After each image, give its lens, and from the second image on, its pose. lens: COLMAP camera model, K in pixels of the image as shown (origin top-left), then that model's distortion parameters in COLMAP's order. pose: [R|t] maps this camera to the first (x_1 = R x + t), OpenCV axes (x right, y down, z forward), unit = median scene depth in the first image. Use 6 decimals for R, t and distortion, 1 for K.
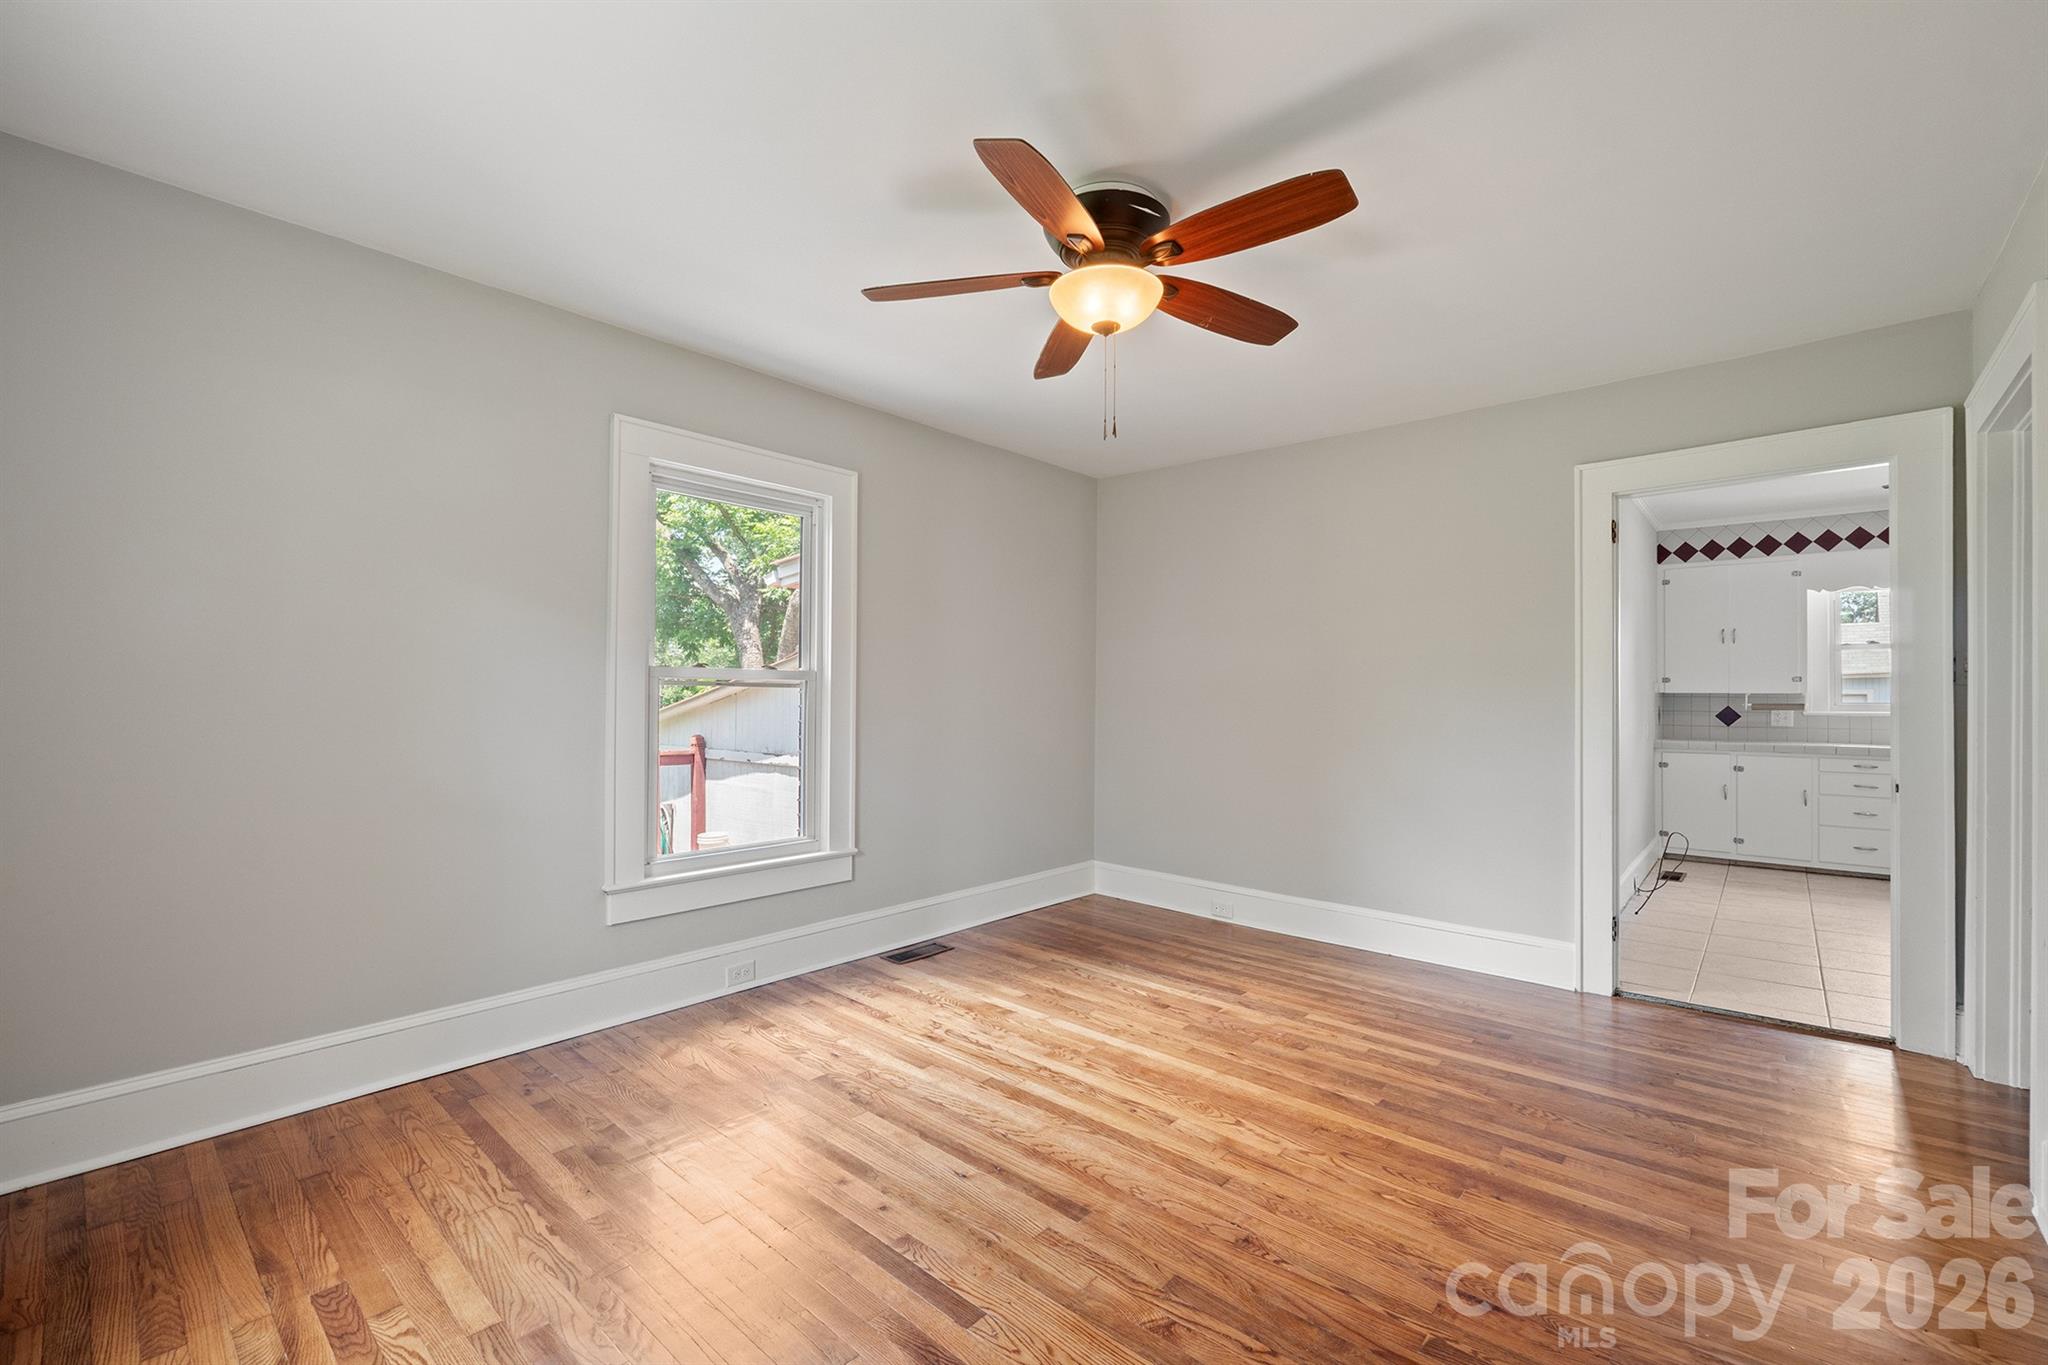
lens RADIAL K [[866.8, 0, 1030.1], [0, 866.8, 682.4], [0, 0, 1]] dist [-0.002630, -0.001857]
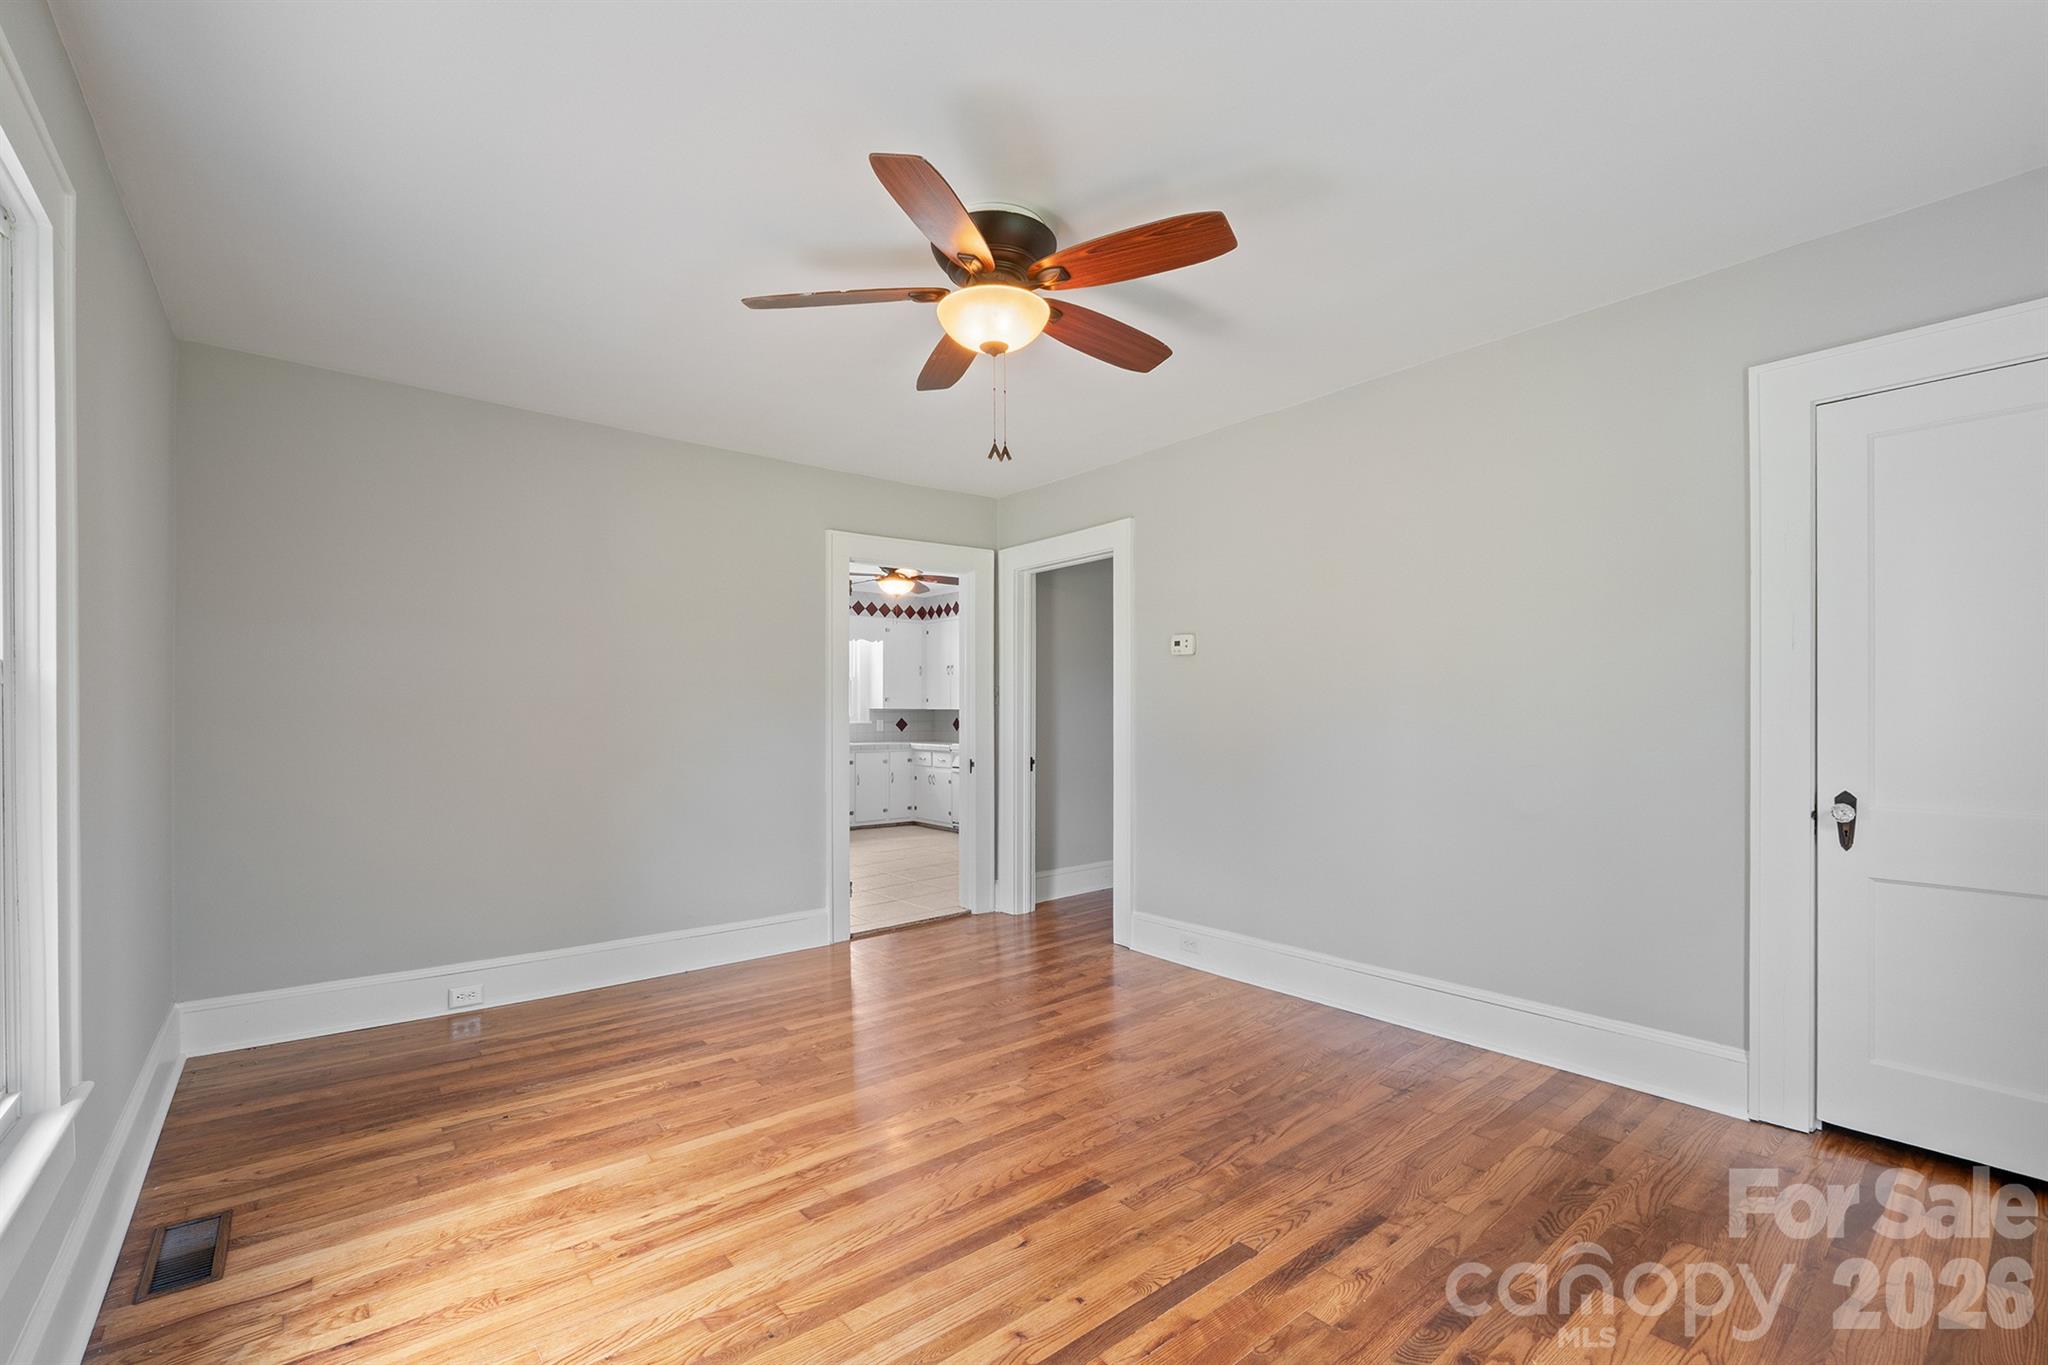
lens RADIAL K [[866.8, 0, 1029.6], [0, 866.8, 716.5], [0, 0, 1]] dist [-0.002630, -0.001857]
pose [[0.161279, -0.010971, 0.986848, -0.622259], [-0.009833, 0.999871, 0.012723, 0.002323], [-0.986860, -0.011756, 0.161150, 0.548182]]
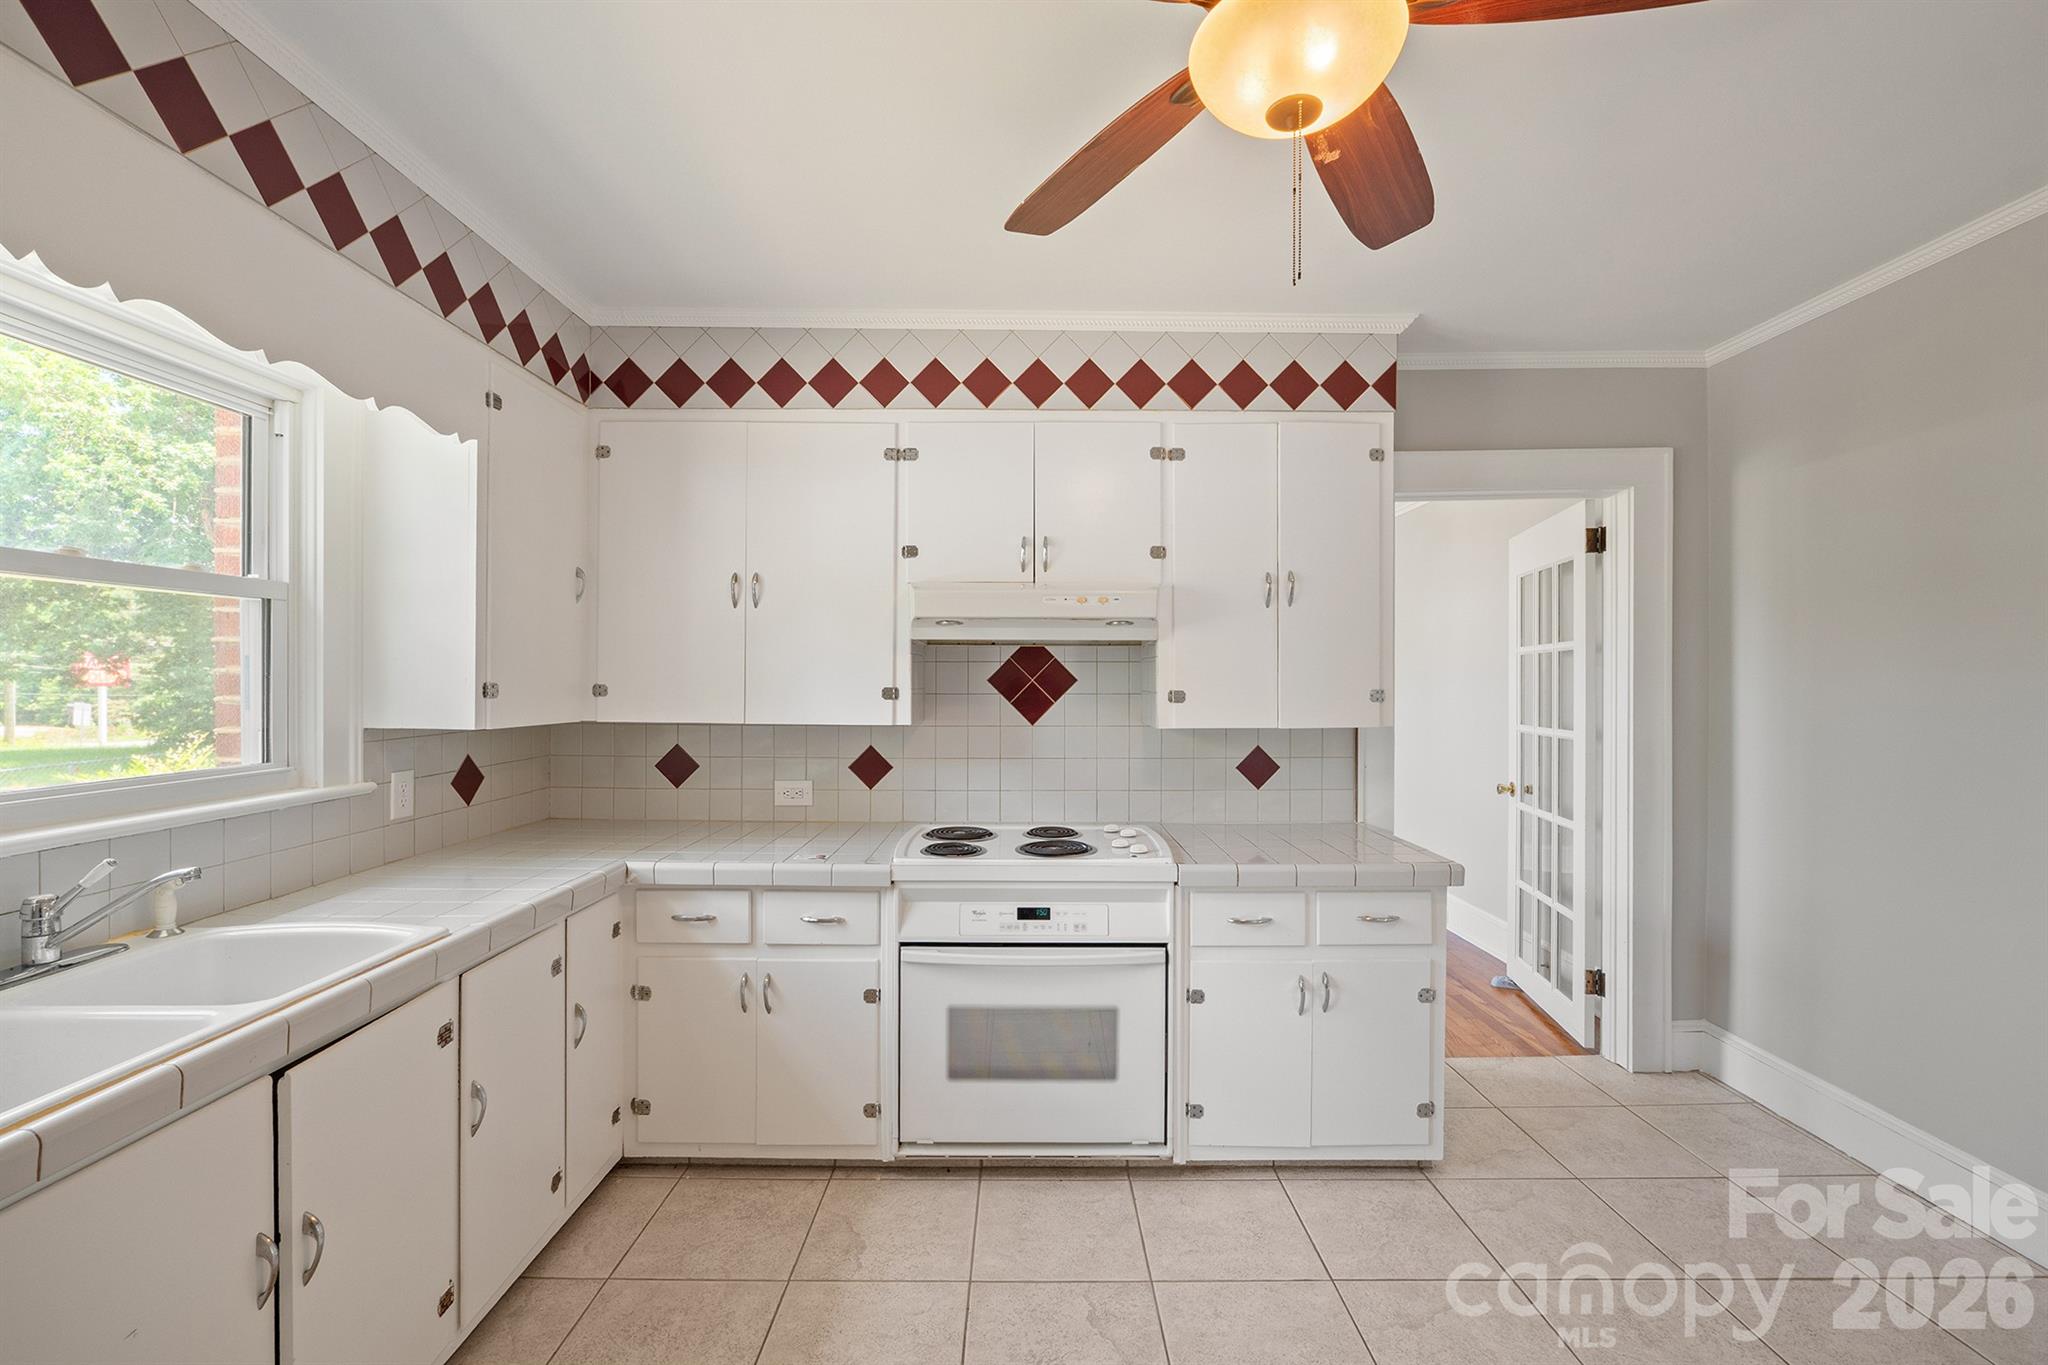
lens RADIAL K [[866.8, 0, 1024.0], [0, 866.8, 682.5], [0, 0, 1]] dist [-0.002630, -0.001857]
pose [[-0.657685, -0.011029, 0.753212, 1.309720], [-0.020340, 0.999788, -0.003121, -0.025261], [-0.753018, -0.017373, -0.657771, 1.593527]]
